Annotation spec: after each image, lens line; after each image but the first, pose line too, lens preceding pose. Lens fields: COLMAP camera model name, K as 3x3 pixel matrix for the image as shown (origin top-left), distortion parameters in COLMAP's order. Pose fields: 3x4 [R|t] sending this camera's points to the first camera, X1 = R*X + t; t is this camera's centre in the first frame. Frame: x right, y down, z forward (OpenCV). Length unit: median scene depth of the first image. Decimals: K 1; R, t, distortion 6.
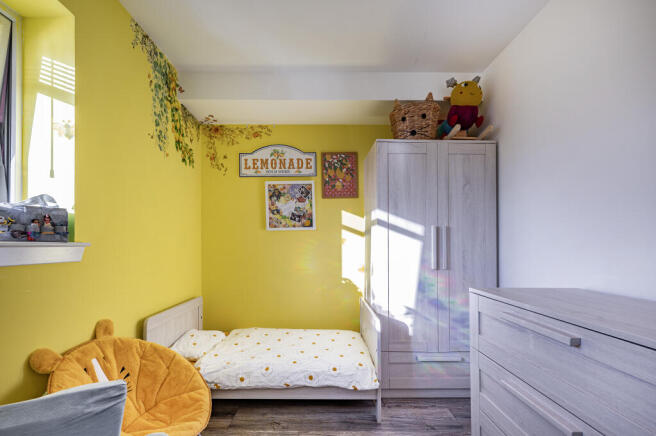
lens RADIAL K [[265.1, 0, 325.9], [0, 265.1, 242.9], [0, 0, 1]] dist [-0.000261, -0.000105]
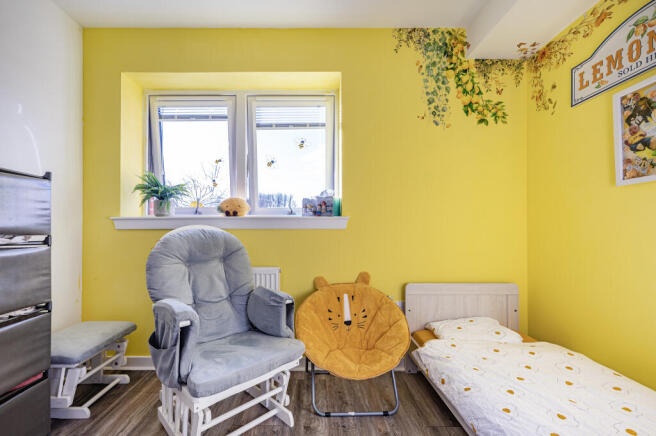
lens RADIAL K [[280.6, 0, 325.6], [0, 280.6, 231.6], [0, 0, 1]] dist [-0.000272, -0.000447]
pose [[0.014734, 0.004868, -0.999880, 0.373672], [0.010777, 0.999929, 0.005027, 0.040574], [0.999833, -0.010850, 0.014681, 0.459666]]
